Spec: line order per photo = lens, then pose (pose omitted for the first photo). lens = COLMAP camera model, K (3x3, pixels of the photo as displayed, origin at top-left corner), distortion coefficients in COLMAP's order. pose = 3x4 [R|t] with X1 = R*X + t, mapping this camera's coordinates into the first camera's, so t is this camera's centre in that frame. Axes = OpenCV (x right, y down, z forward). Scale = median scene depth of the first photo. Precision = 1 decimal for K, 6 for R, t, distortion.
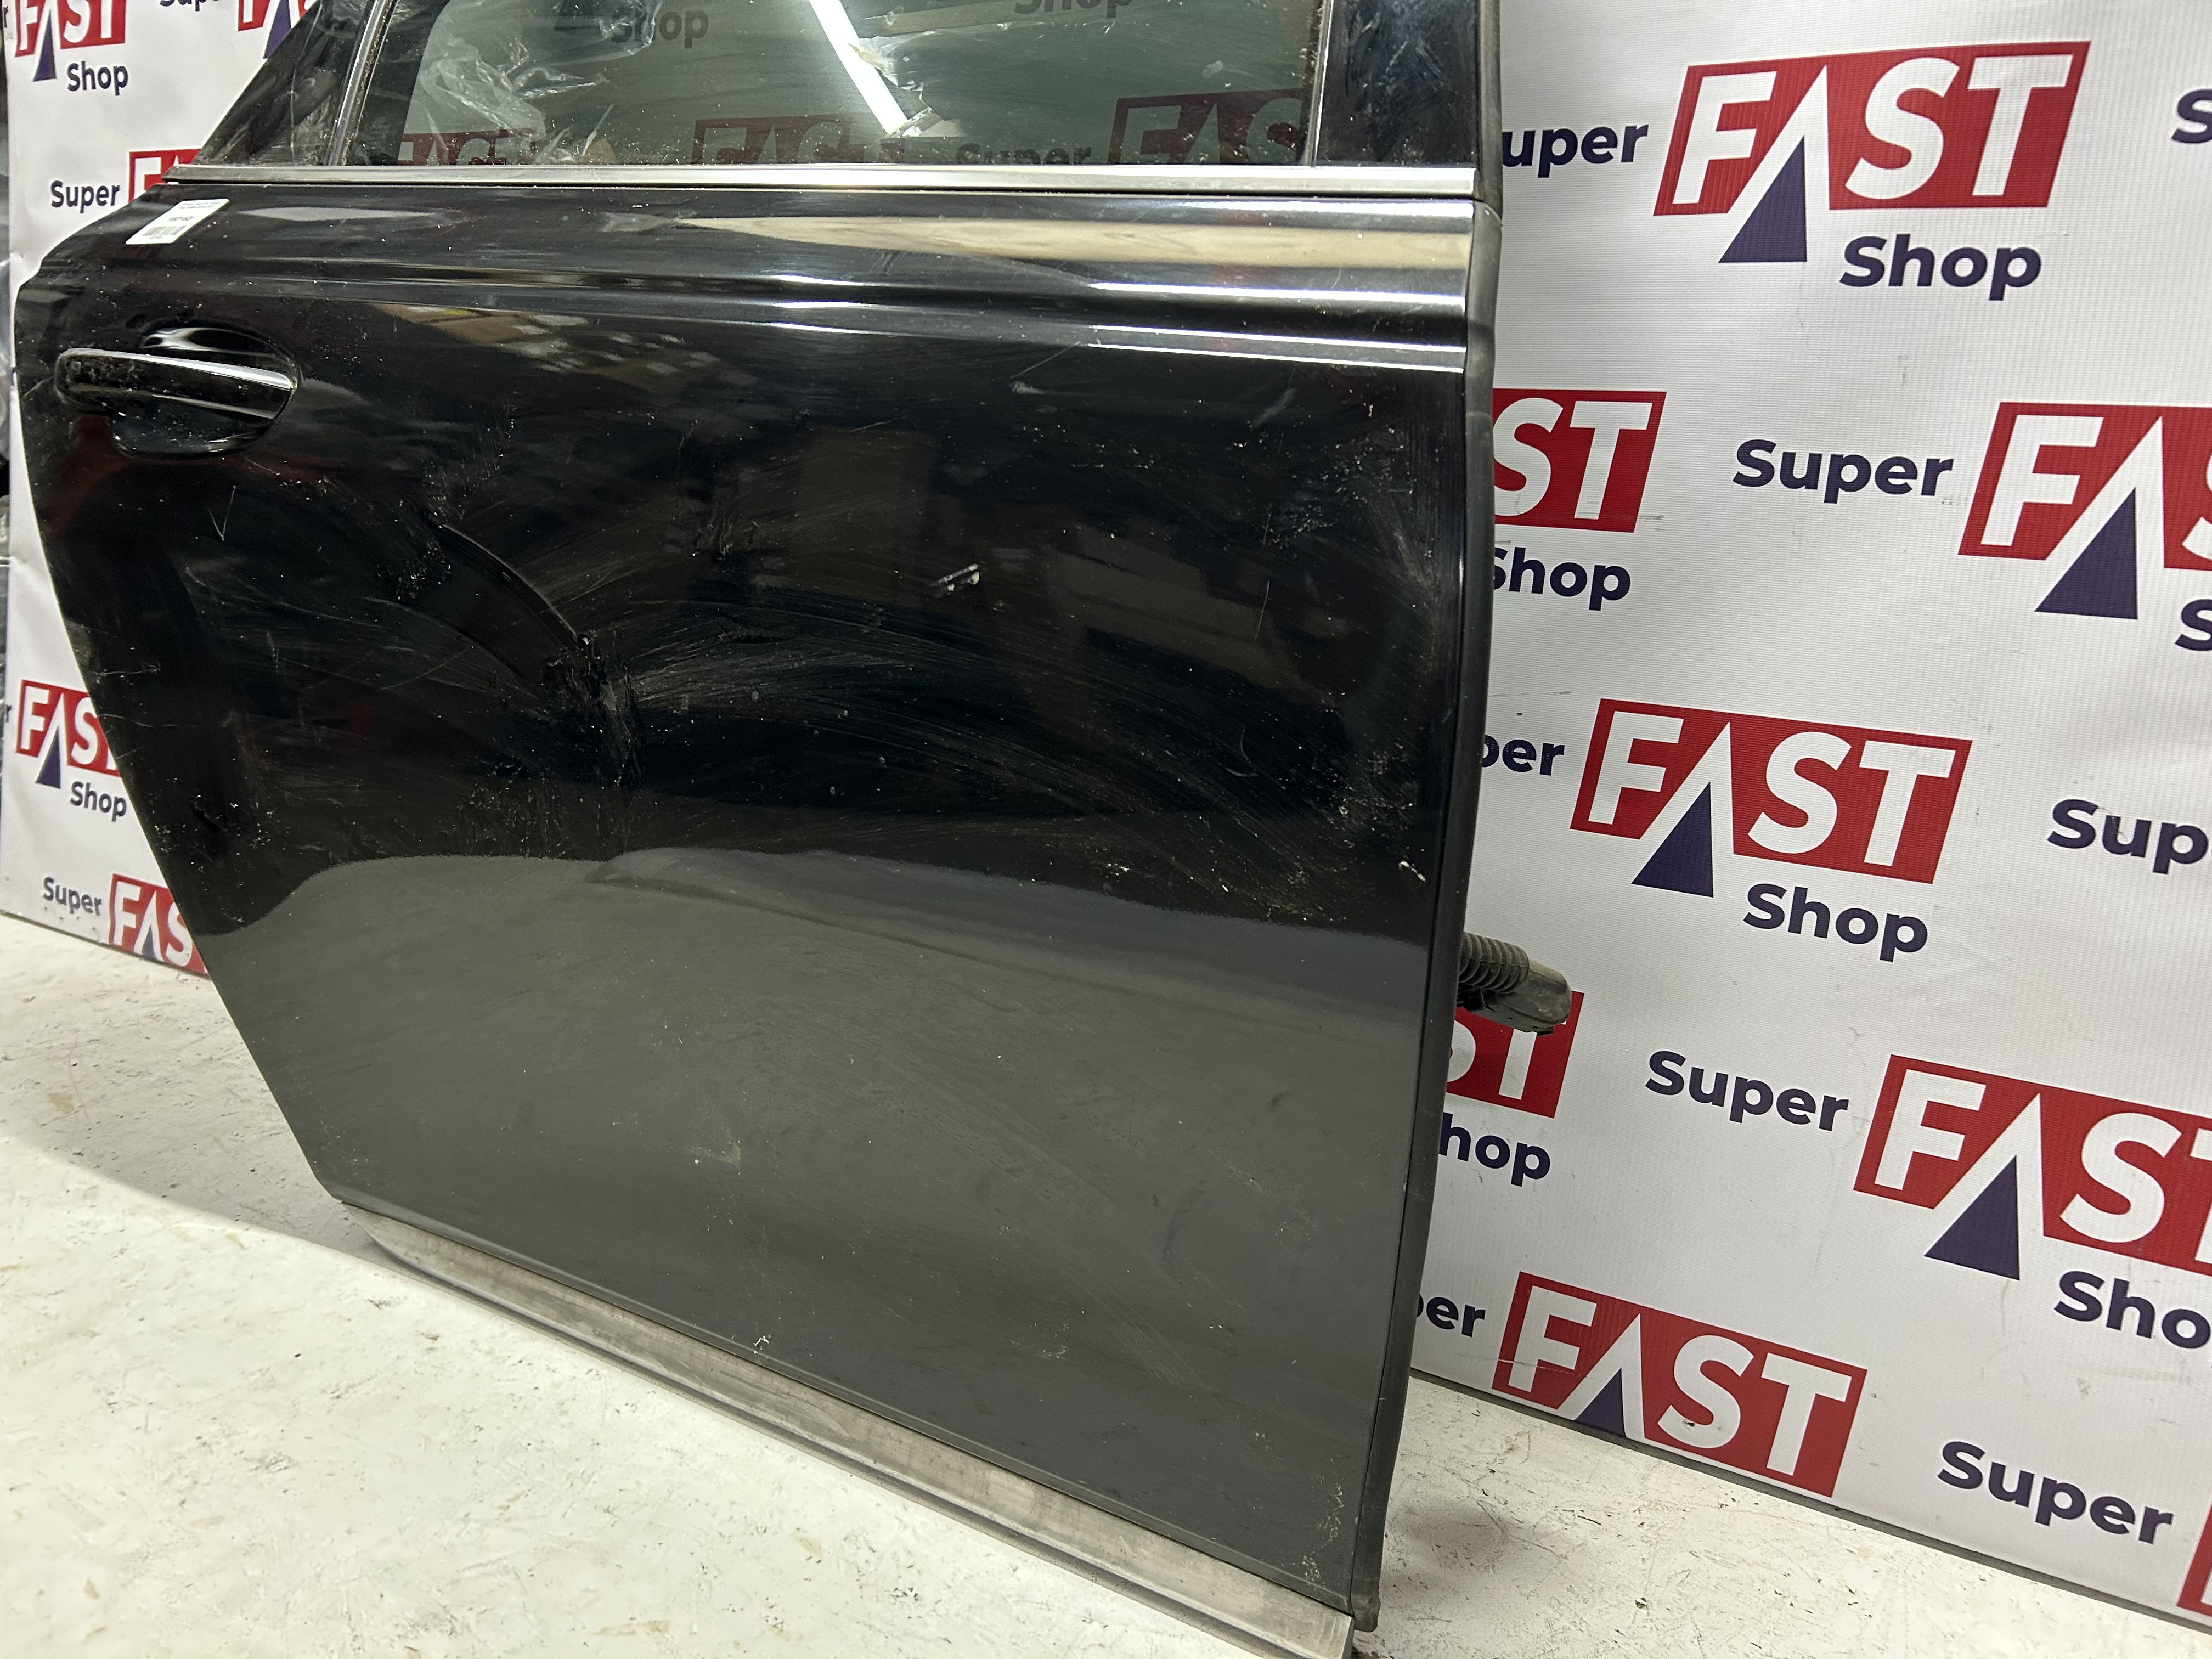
lens RADIAL K [[1682.3, 0, 1110.6], [0, 1682.3, 816.4], [0, 0, 1]] dist [0.048270, -0.055698]
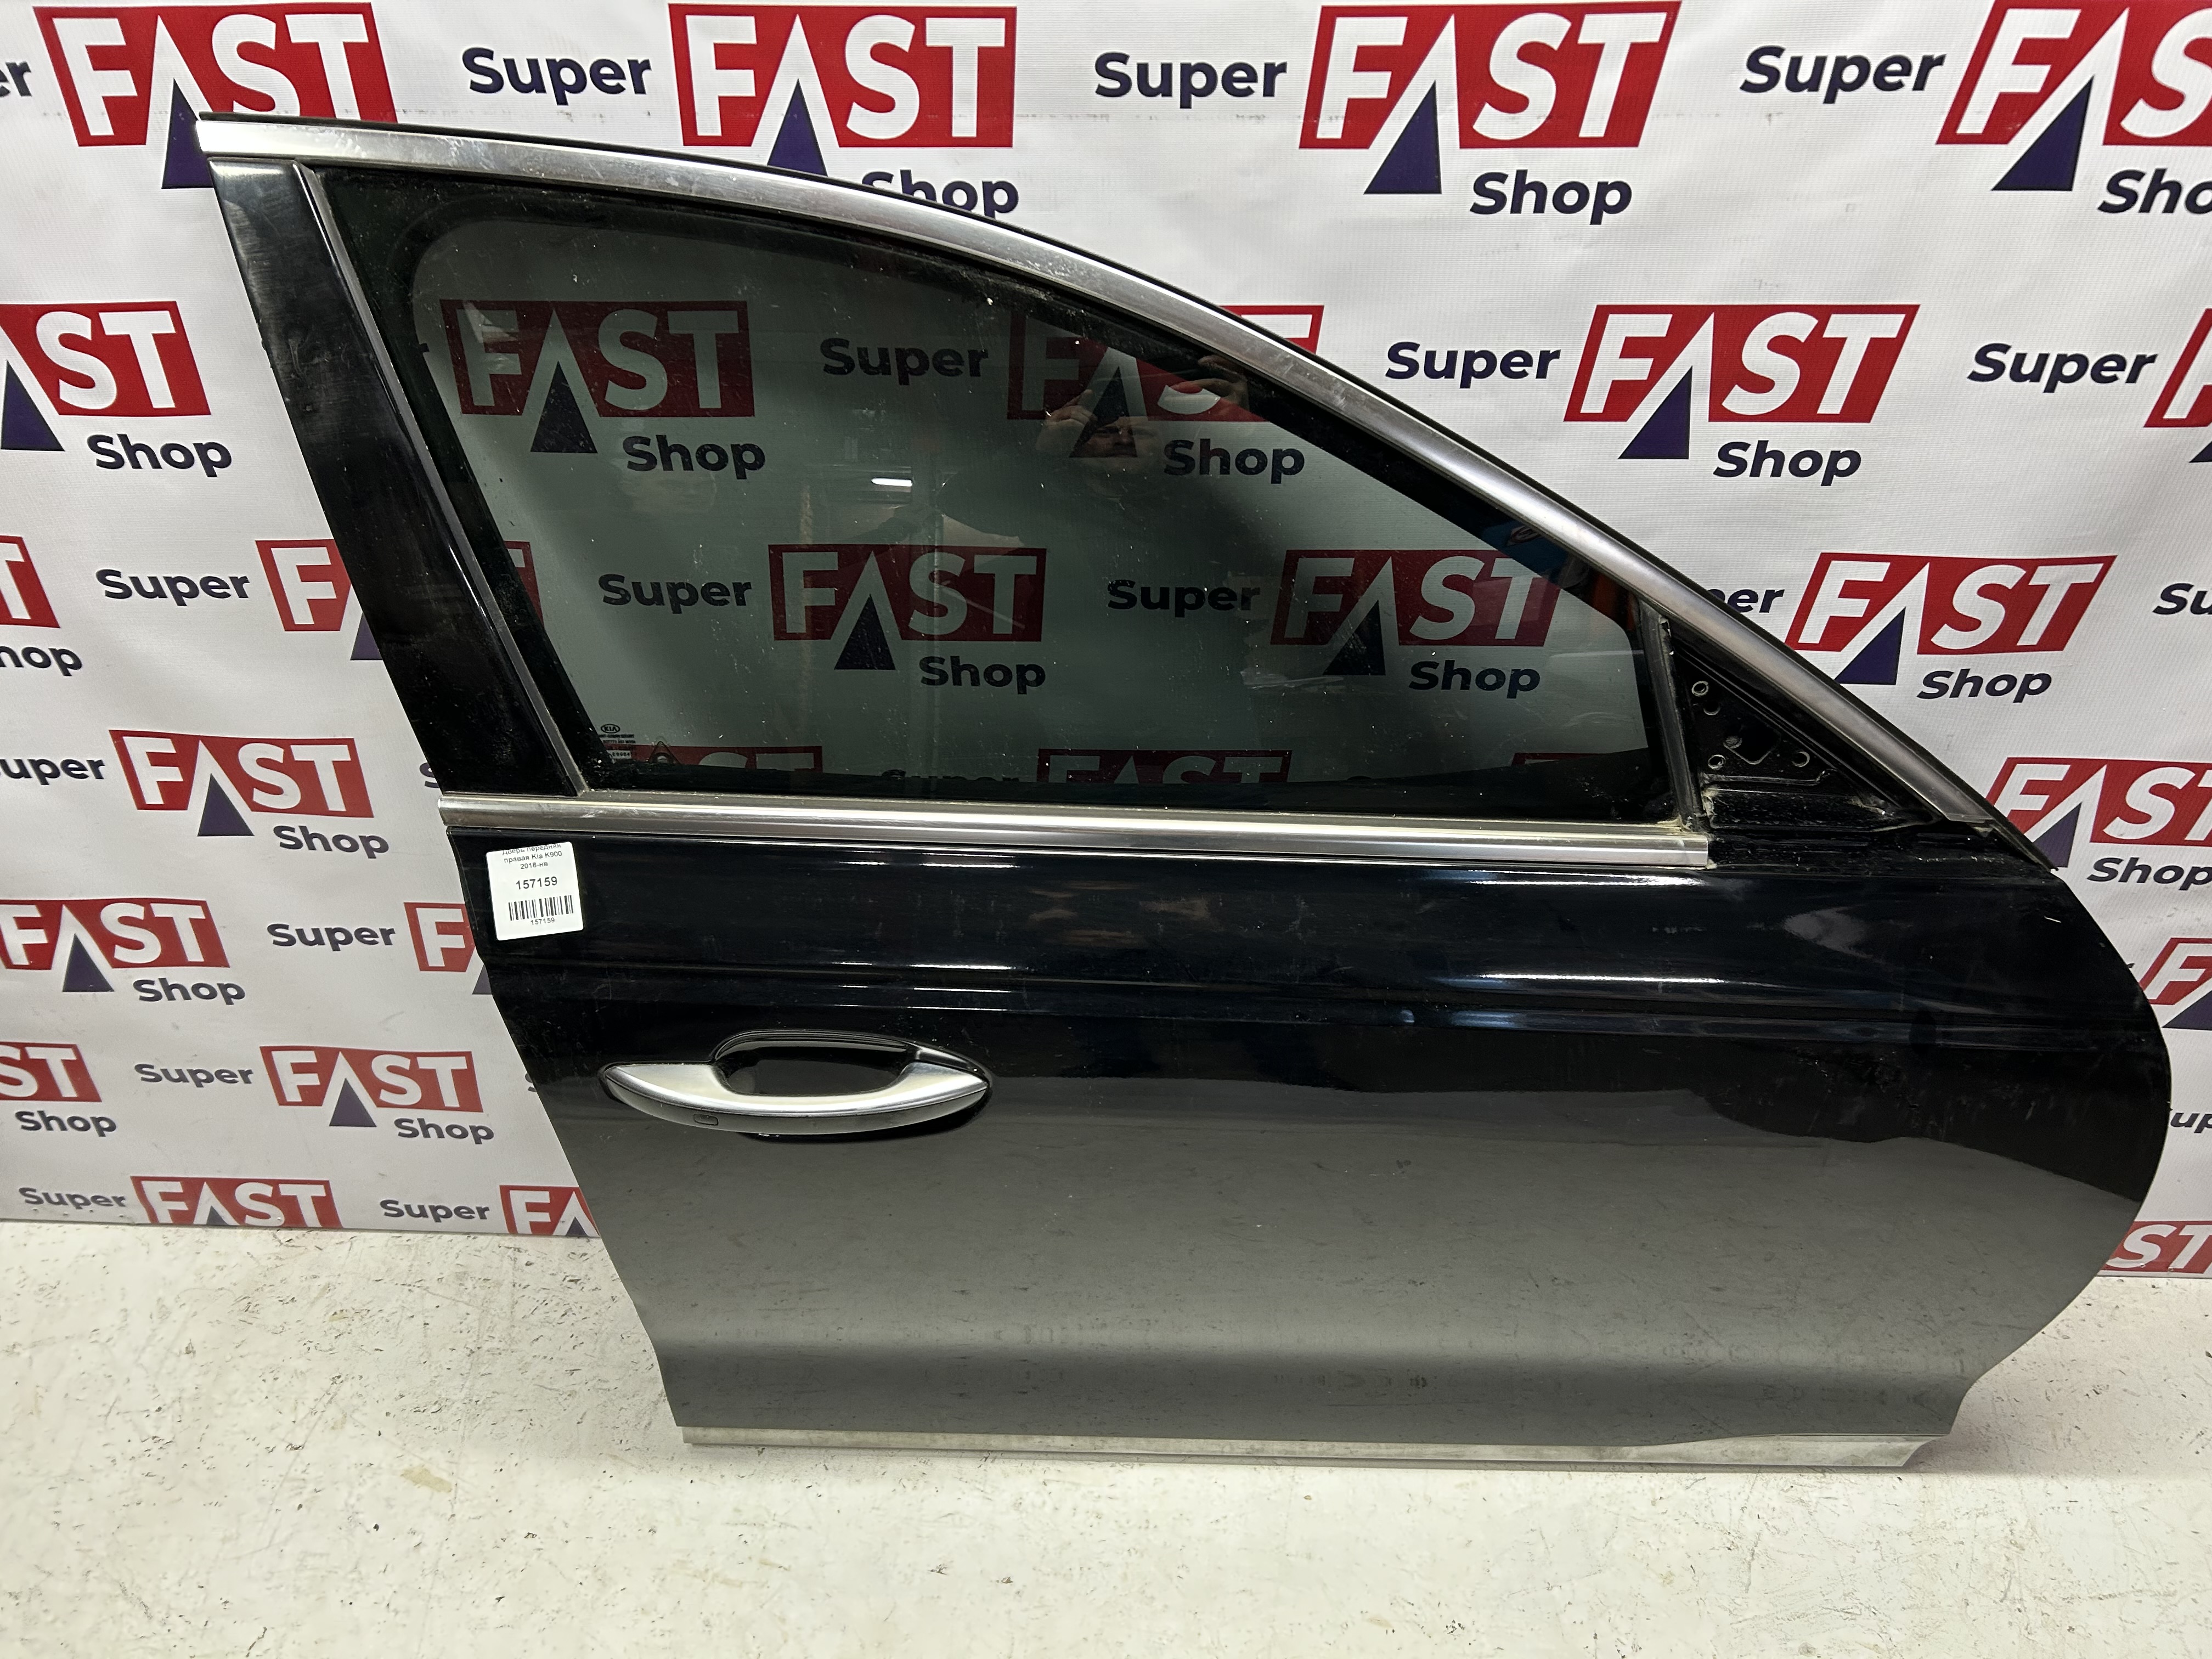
lens RADIAL K [[1682.3, 0, 1124.5], [0, 1682.3, 829.5], [0, 0, 1]] dist [0.048270, -0.055698]
pose [[0.885202, -0.367753, 0.284913, -0.548336], [0.158891, 0.814618, 0.557810, -1.075988], [-0.437231, -0.448504, 0.779534, 0.175982]]
